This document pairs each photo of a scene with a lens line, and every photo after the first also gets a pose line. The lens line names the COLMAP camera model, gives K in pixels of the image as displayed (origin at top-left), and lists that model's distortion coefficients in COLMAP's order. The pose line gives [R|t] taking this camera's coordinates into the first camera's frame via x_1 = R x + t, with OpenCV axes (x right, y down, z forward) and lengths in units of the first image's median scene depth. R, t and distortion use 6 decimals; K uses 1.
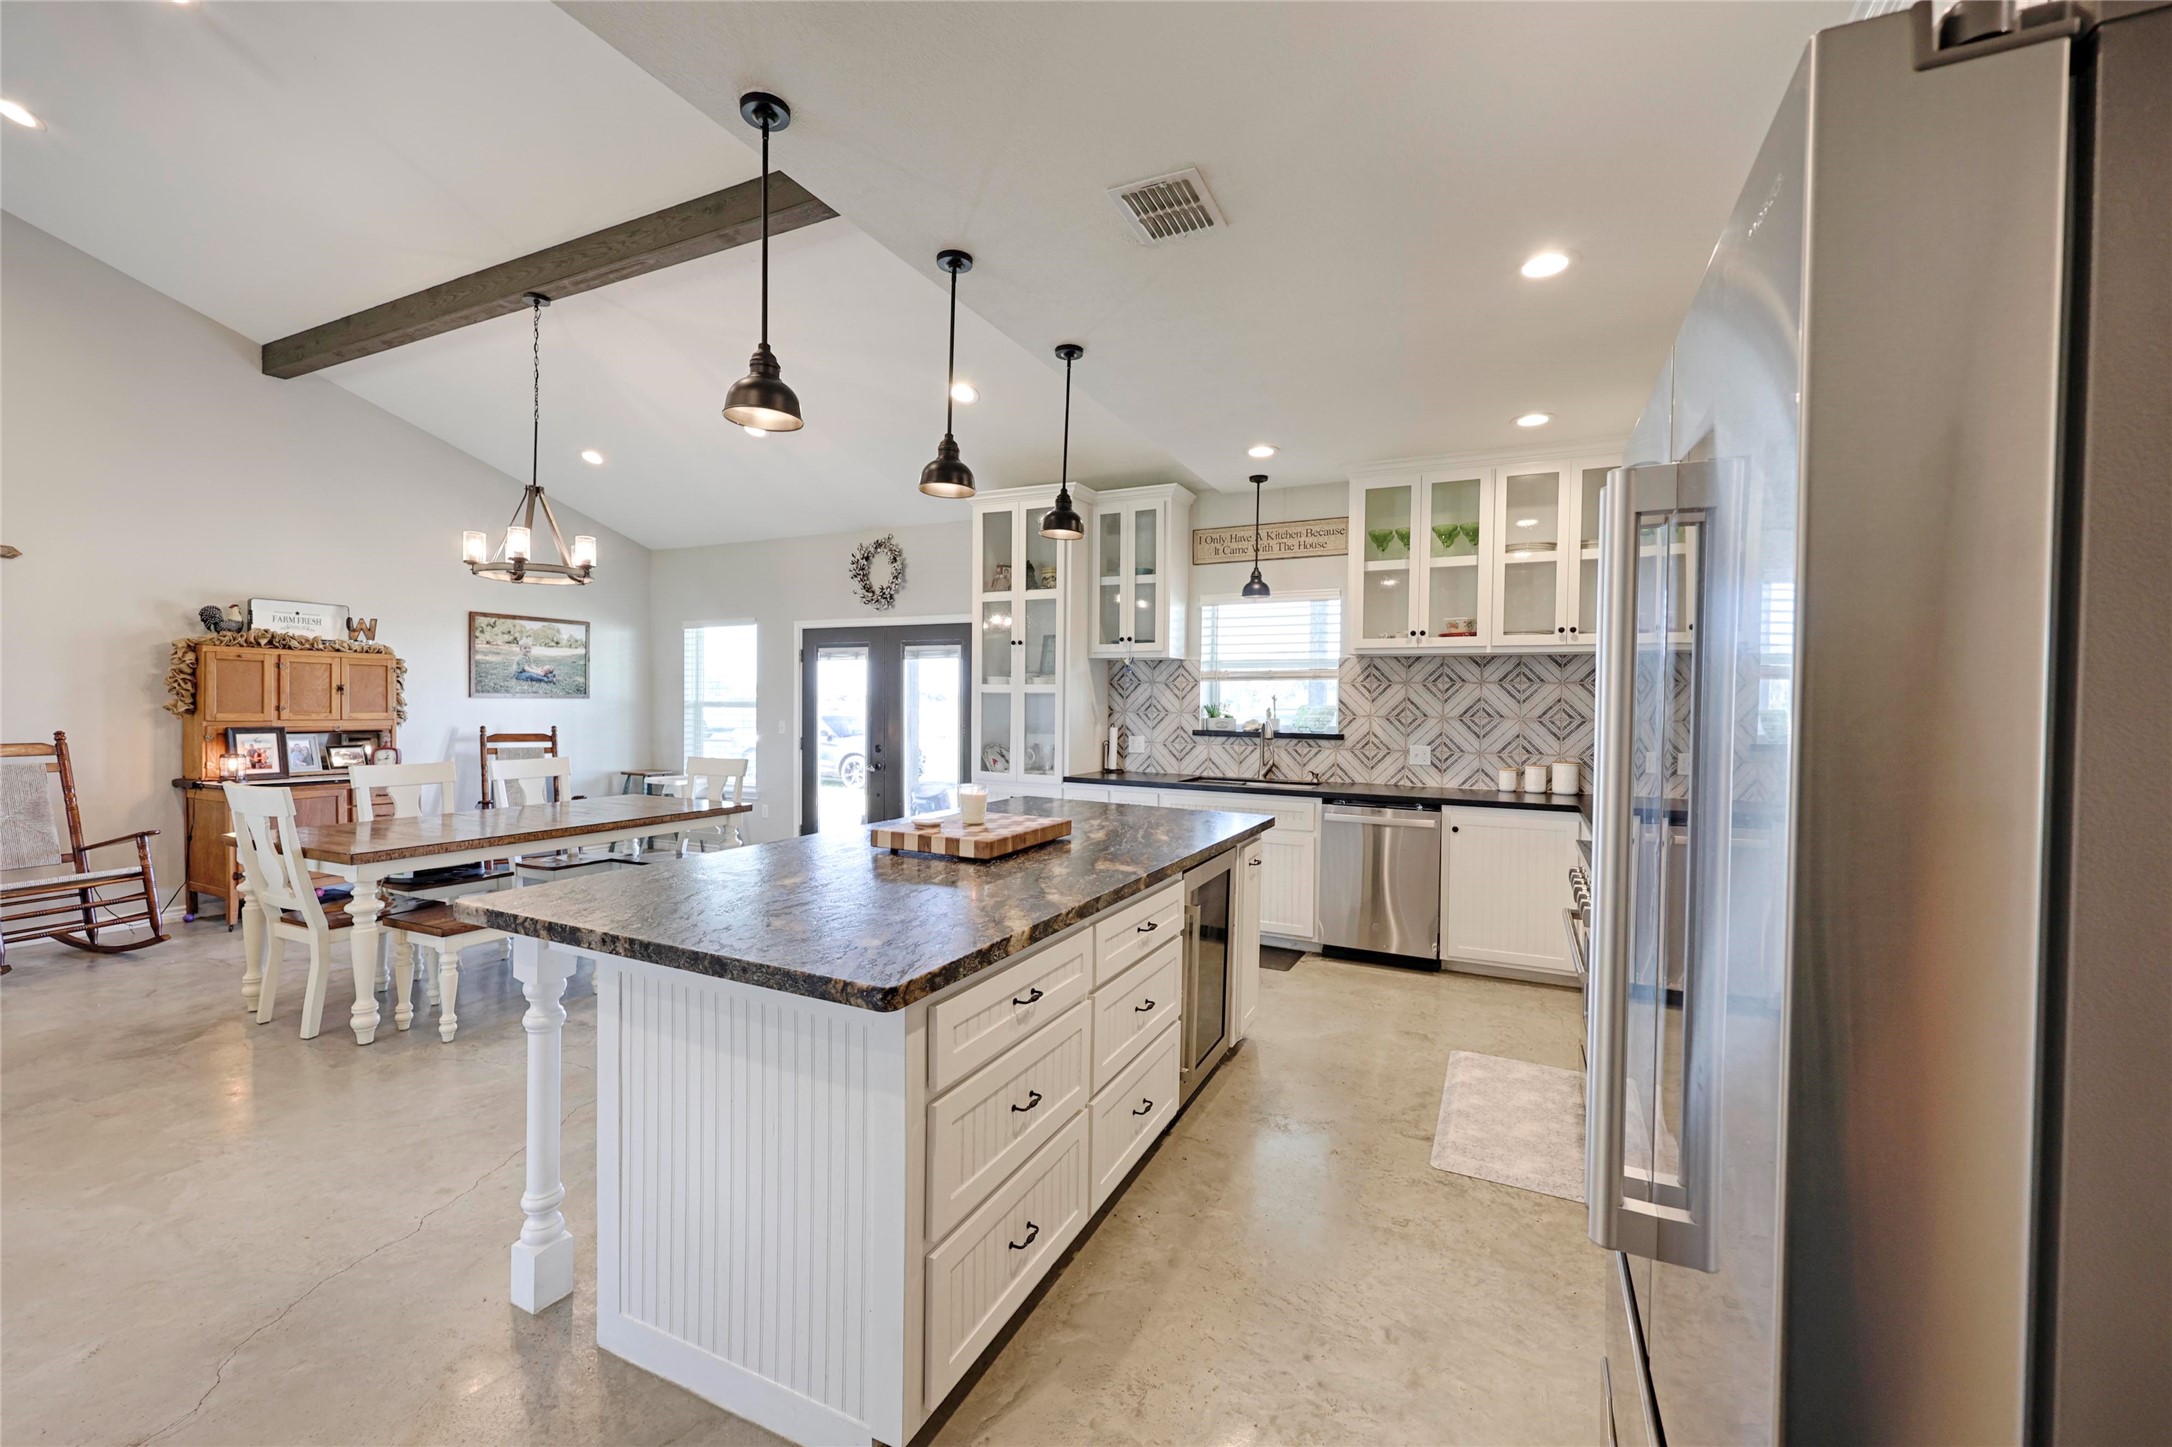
lens RADIAL K [[877.7, 0, 1089.7], [0, 877.7, 722.2], [0, 0, 1]] dist [0.000431, 0.000179]
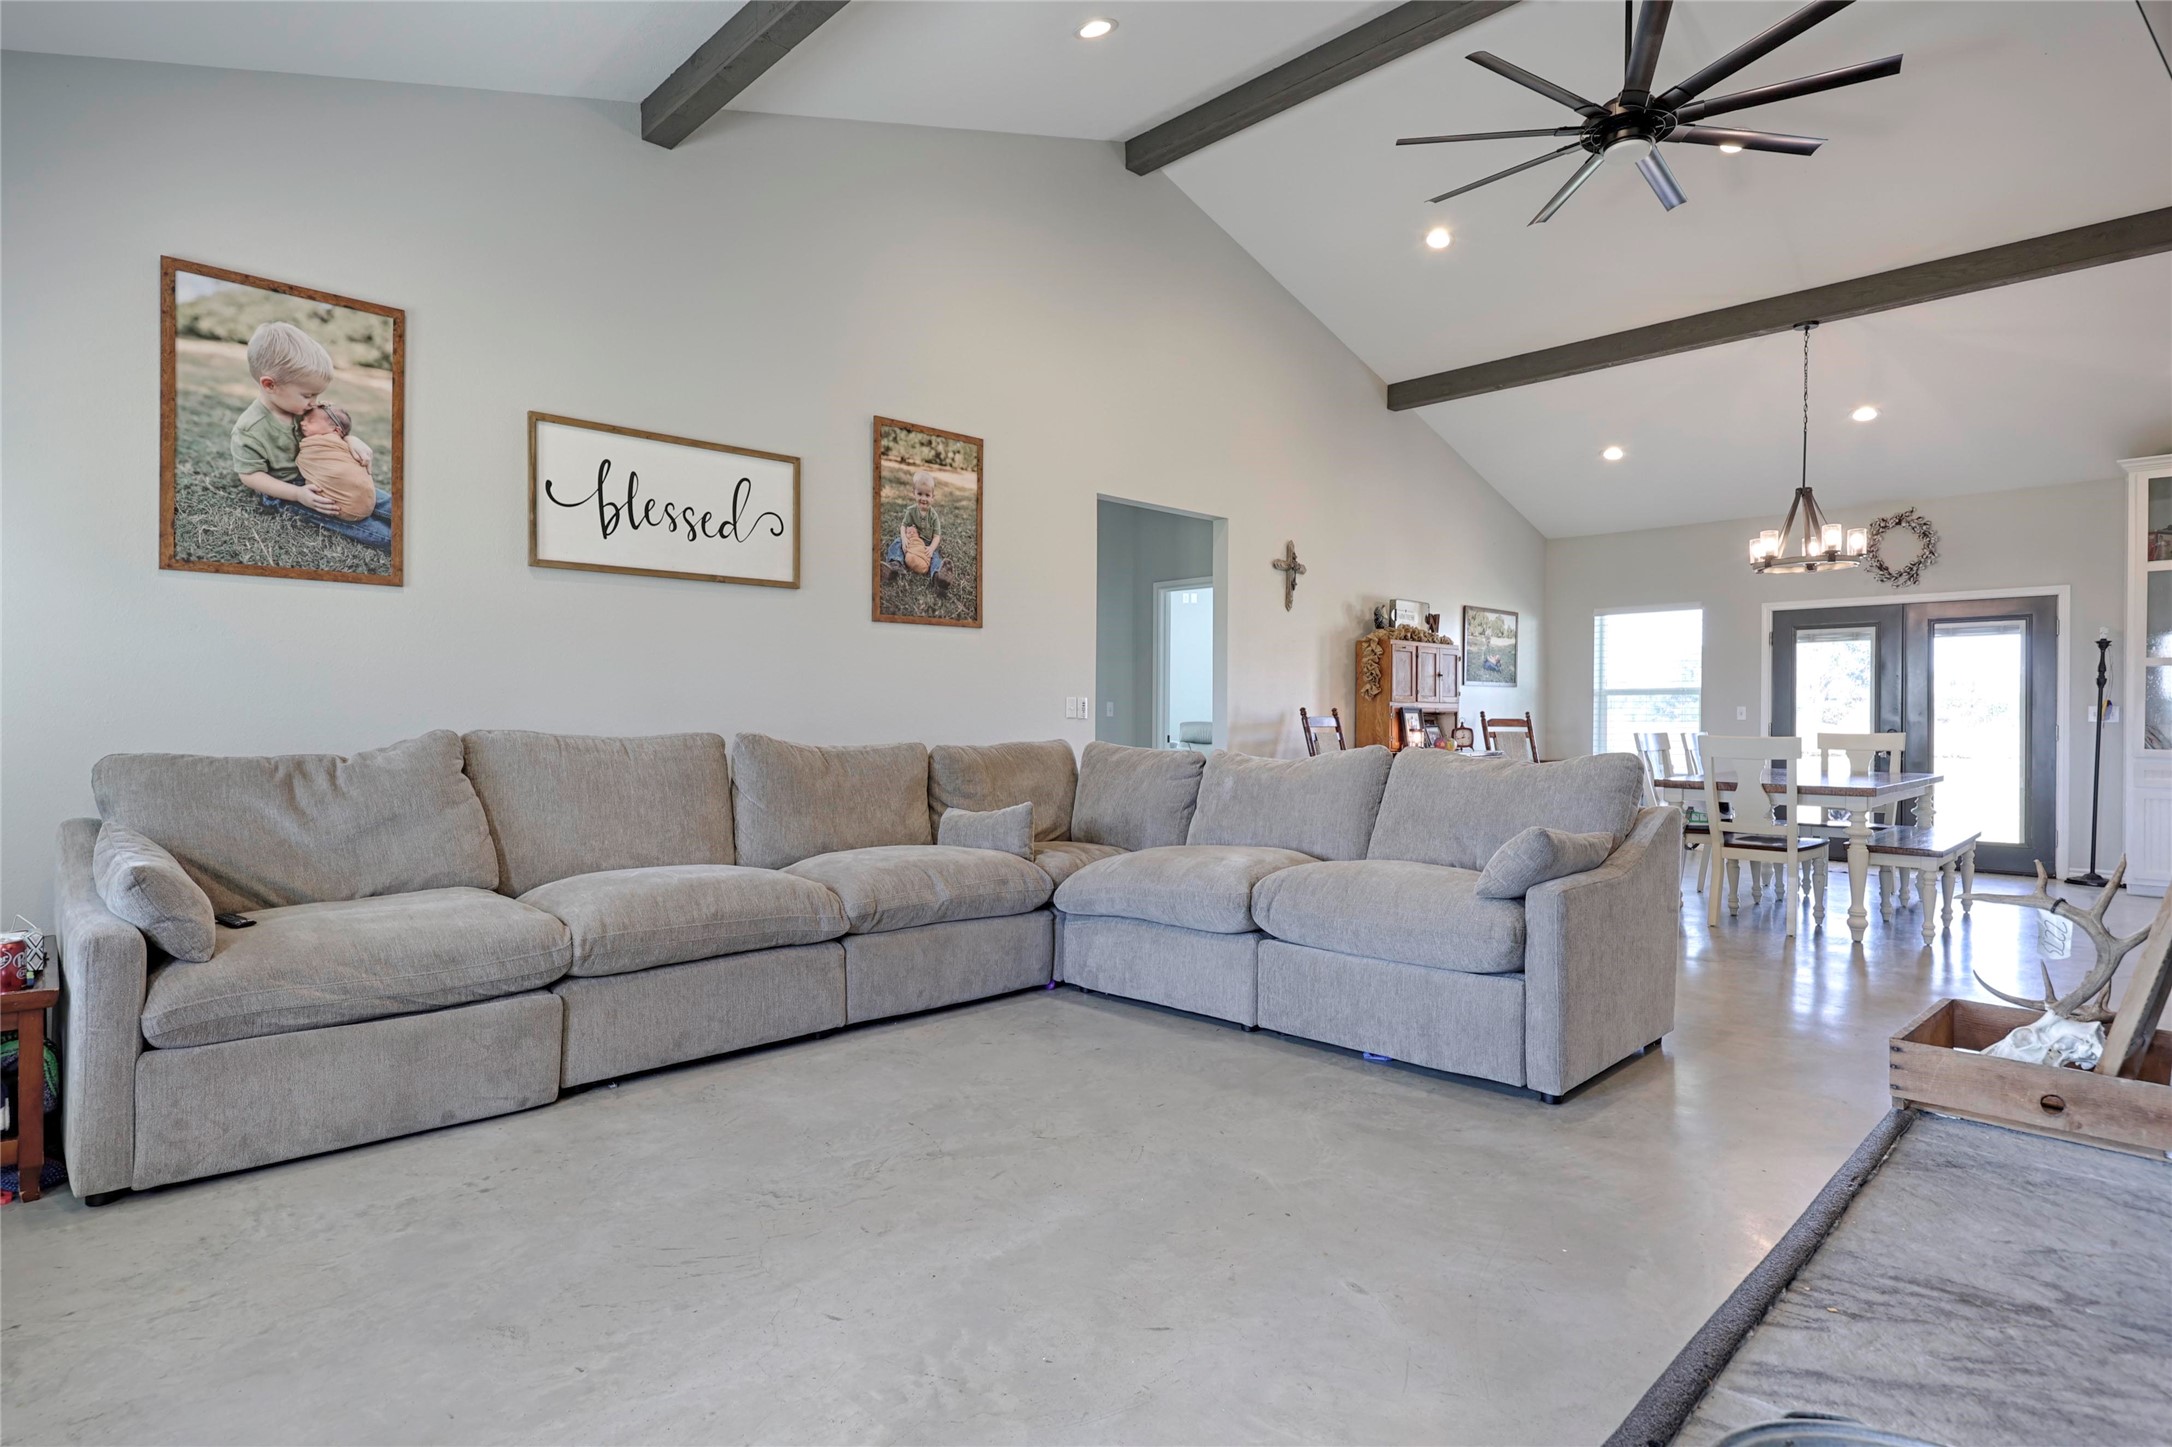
lens RADIAL K [[1130.1, 0, 1092.3], [0, 1130.1, 719.3], [0, 0, 1]] dist [-0.000240, -0.000208]
pose [[0.941944, -0.006190, -0.335714, -0.829406], [-0.000414, 0.999808, -0.019597, 0.050387], [0.335770, 0.018599, 0.941760, -0.565047]]
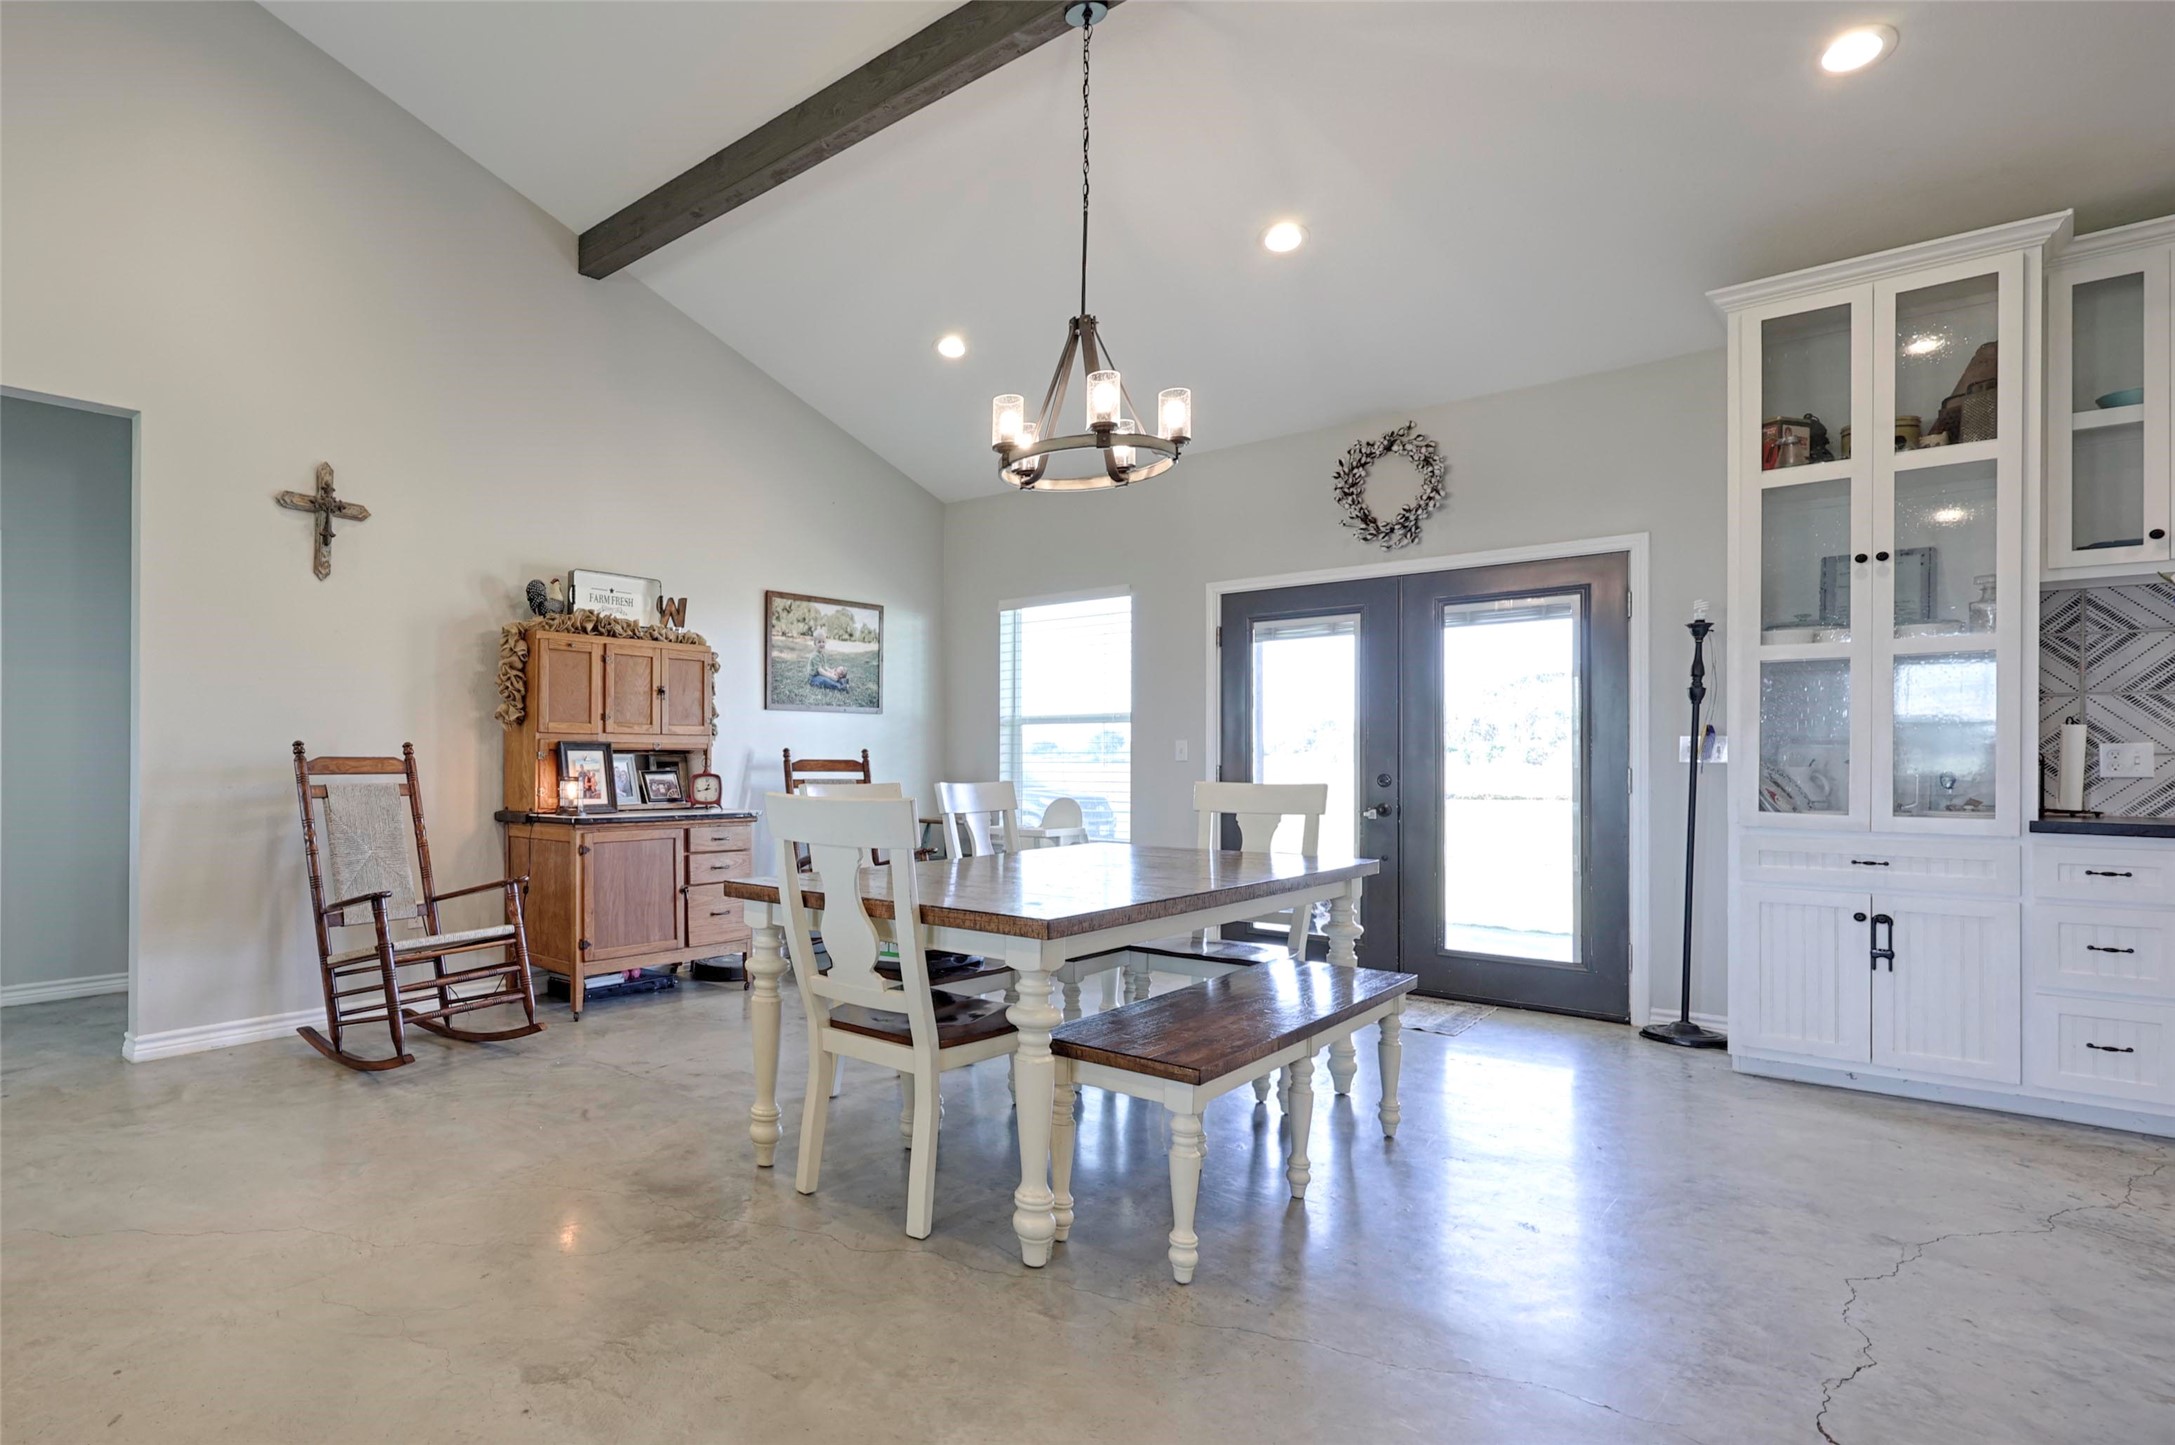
lens RADIAL K [[1130.0, 0, 783.1], [0, 1130.0, 755.4], [0, 0, 1]] dist [0.000207, -0.000465]
pose [[0.936224, -0.010444, -0.351250, -0.455351], [0.001820, 0.999689, -0.024873, 0.040081], [0.351400, 0.022647, 0.935951, 0.171990]]
